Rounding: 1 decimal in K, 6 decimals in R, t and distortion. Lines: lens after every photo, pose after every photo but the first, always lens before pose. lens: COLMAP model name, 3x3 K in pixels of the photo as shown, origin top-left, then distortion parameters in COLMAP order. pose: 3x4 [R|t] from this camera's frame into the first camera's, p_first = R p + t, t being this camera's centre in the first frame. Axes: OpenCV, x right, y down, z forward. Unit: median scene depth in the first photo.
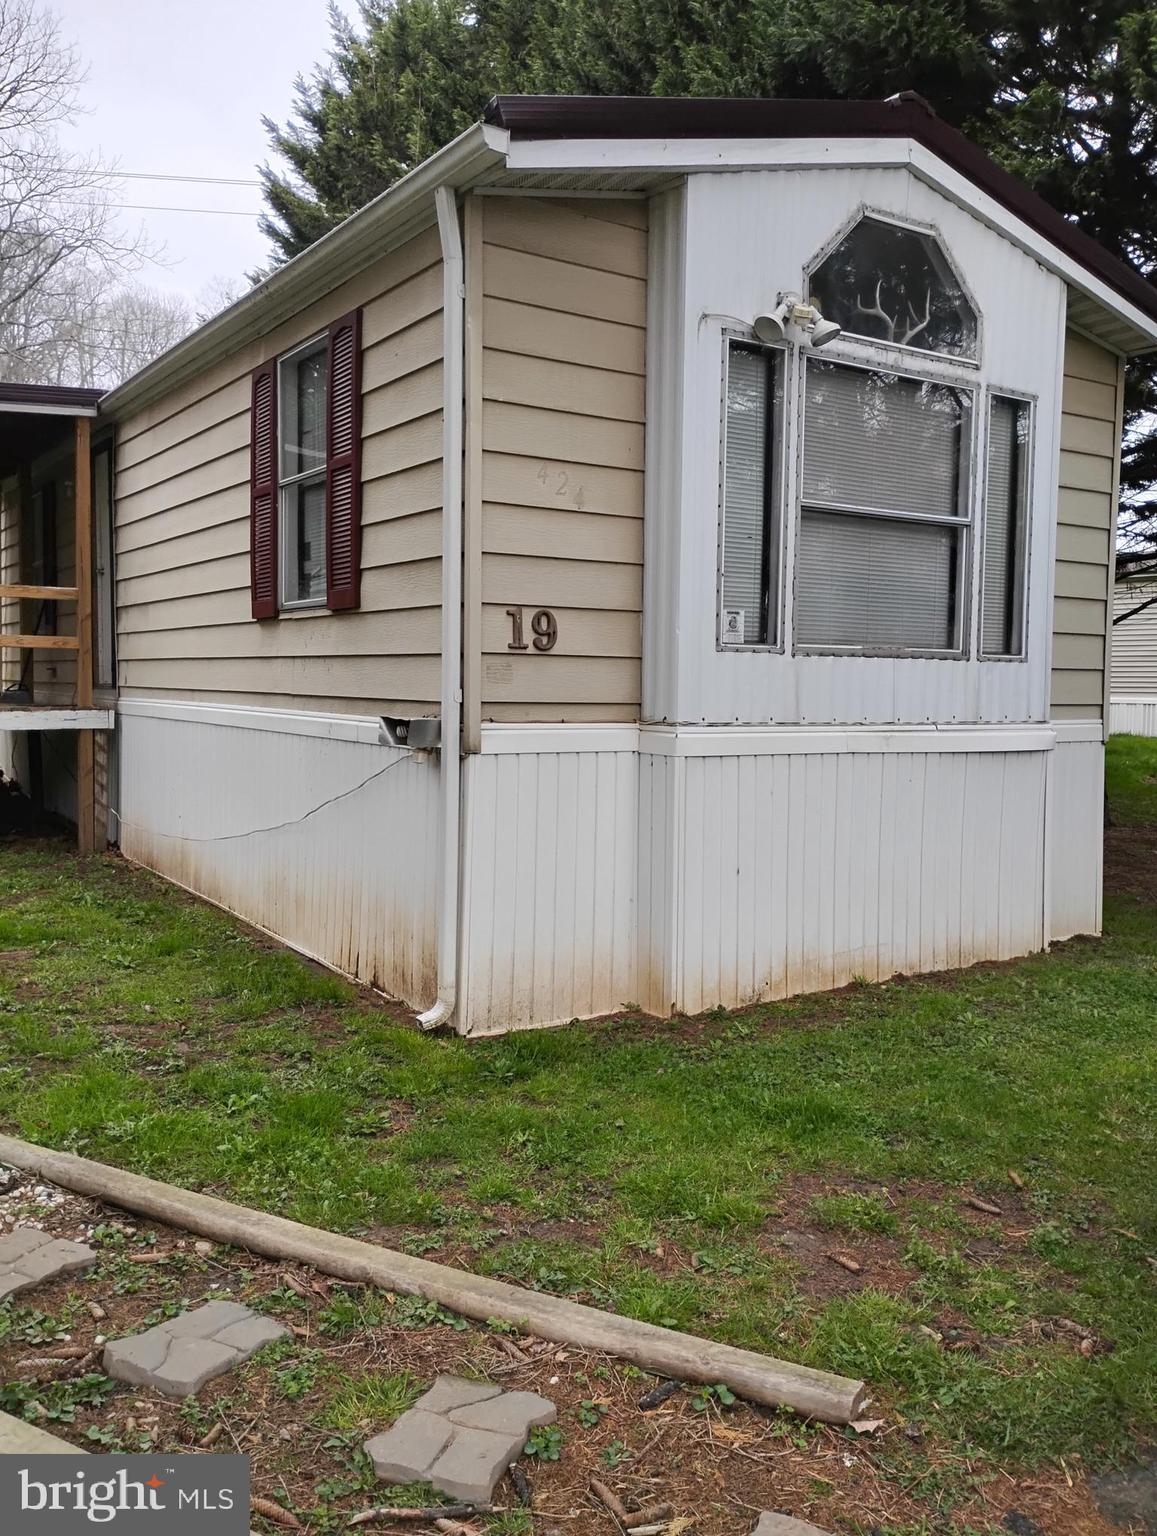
lens RADIAL K [[1275.3, 0, 590.8], [0, 1275.3, 765.7], [0, 0, 1]] dist [0.069213, -0.084687]
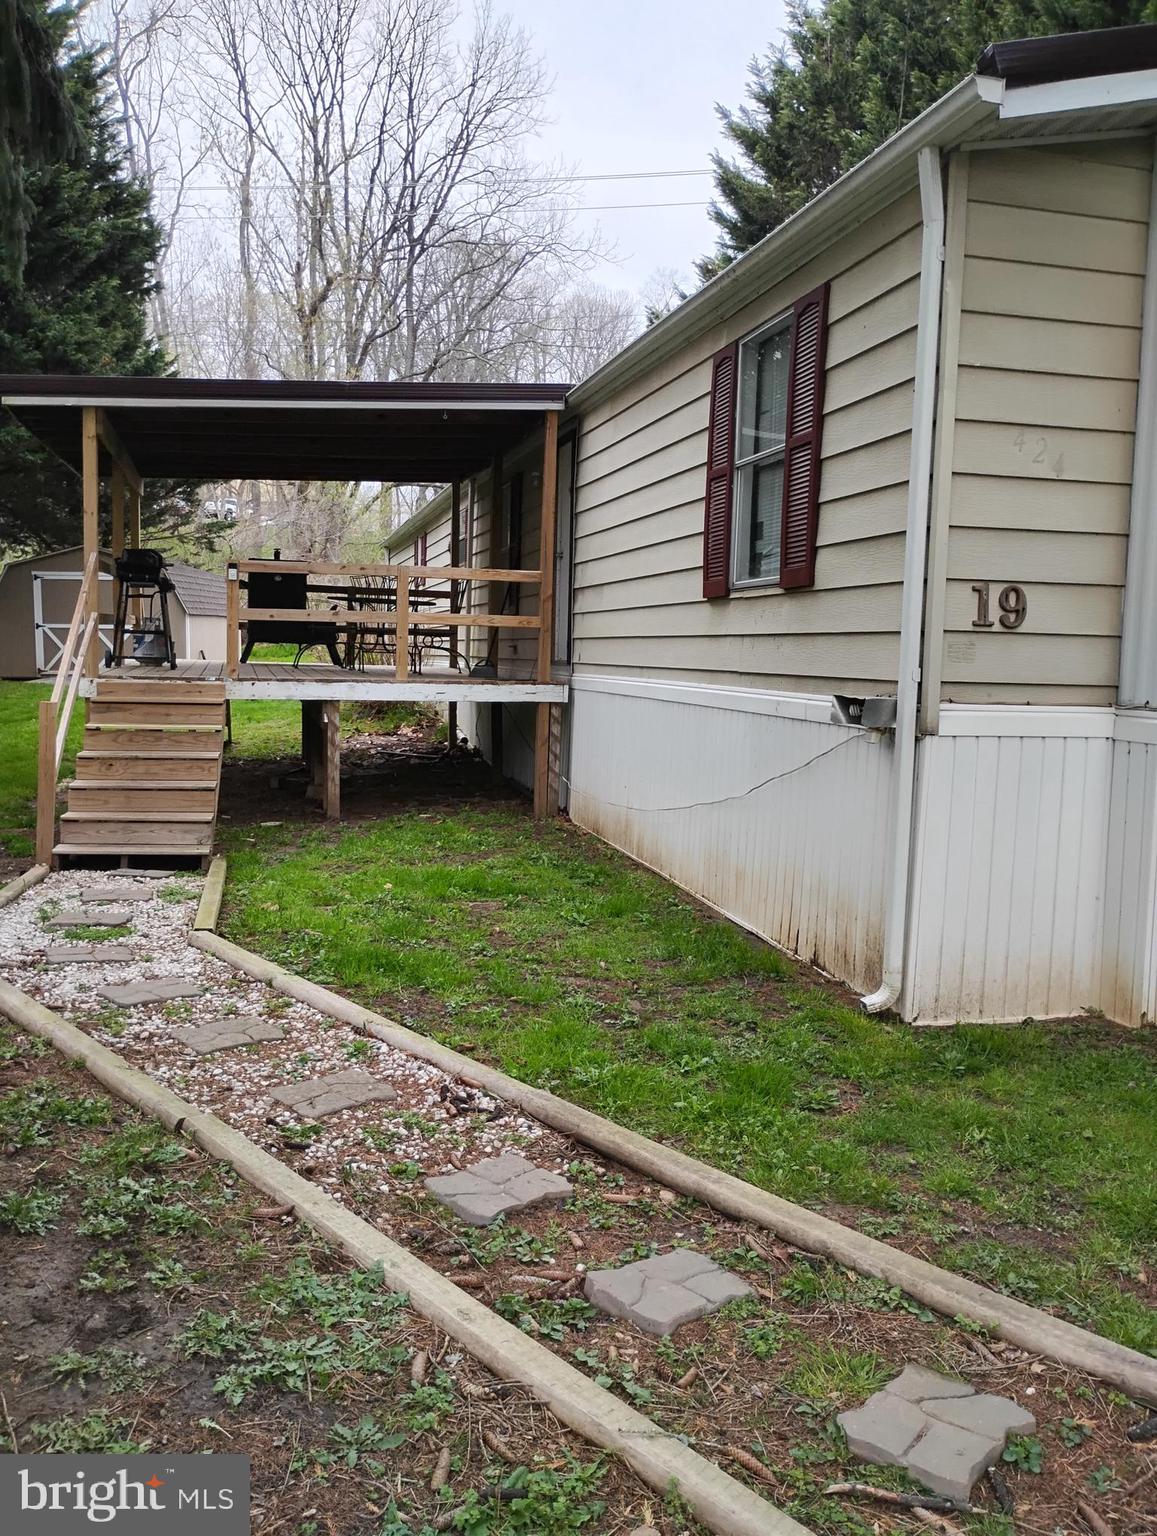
lens RADIAL K [[1270.0, 0, 584.6], [0, 1270.0, 773.1], [0, 0, 1]] dist [0.060170, -0.074977]
pose [[0.946353, 0.039837, -0.320669, -0.026700], [-0.032827, 0.999090, 0.027239, 0.001558], [0.321462, -0.015251, 0.946800, -0.001002]]
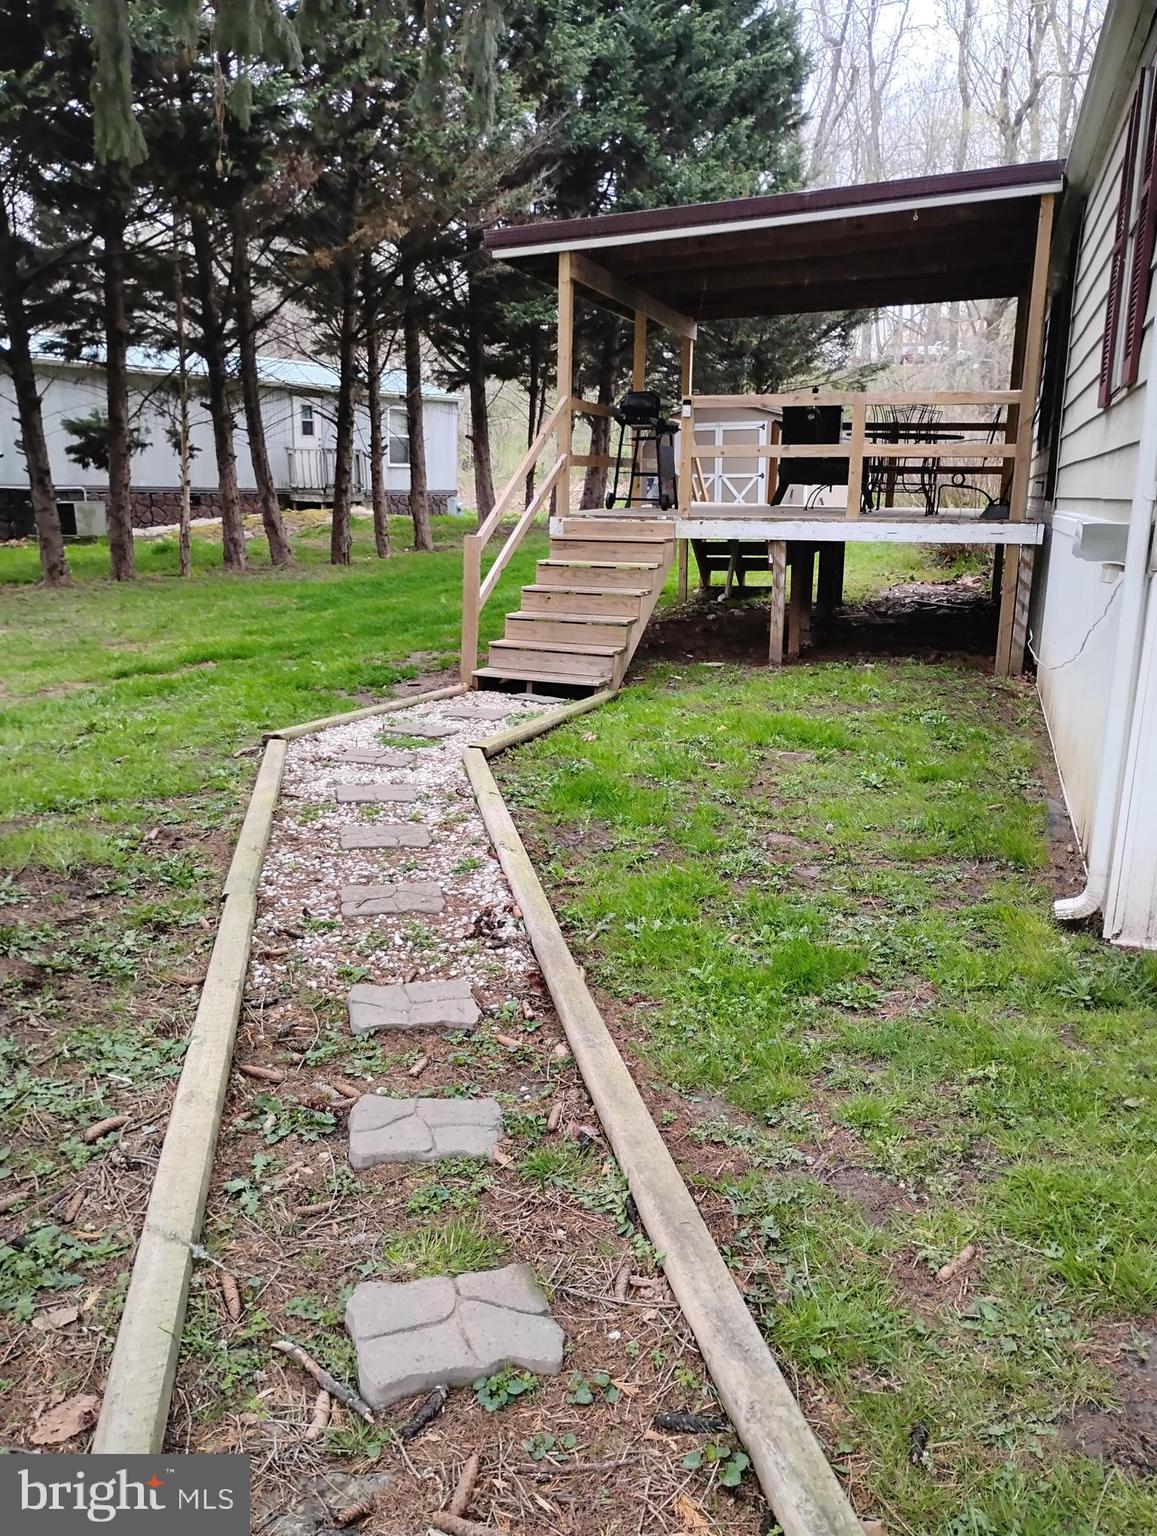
lens RADIAL K [[1270.0, 0, 584.6], [0, 1270.0, 773.1], [0, 0, 1]] dist [0.060170, -0.074977]
pose [[0.637278, 0.163059, -0.753185, 0.250014], [-0.057930, 0.984729, 0.164172, 0.002691], [0.768453, -0.060991, 0.636993, 0.251174]]
